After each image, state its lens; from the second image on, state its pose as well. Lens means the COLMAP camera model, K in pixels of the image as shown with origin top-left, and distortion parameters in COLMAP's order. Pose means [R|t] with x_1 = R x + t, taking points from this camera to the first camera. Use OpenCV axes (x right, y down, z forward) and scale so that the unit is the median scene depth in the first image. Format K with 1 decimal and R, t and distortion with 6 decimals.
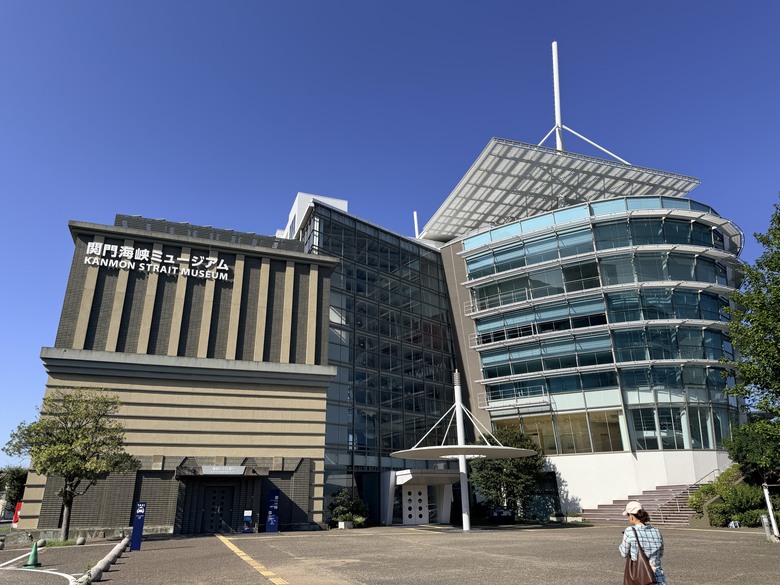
lens RADIAL K [[545.5, 0, 392.2], [0, 545.5, 286.3], [0, 0, 1]] dist [0.025154, -0.019470]
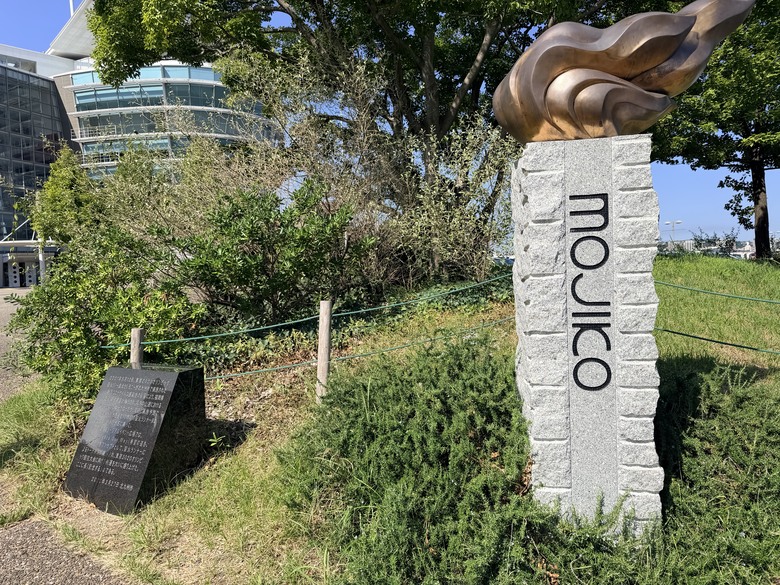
lens RADIAL K [[545.5, 0, 389.4], [0, 545.5, 291.2], [0, 0, 1]] dist [0.025154, -0.019470]
pose [[0.900379, -0.016374, 0.434799, 0.328479], [-0.158002, 0.918774, 0.361787, -0.283931], [-0.405406, -0.394445, 0.824657, -0.714286]]
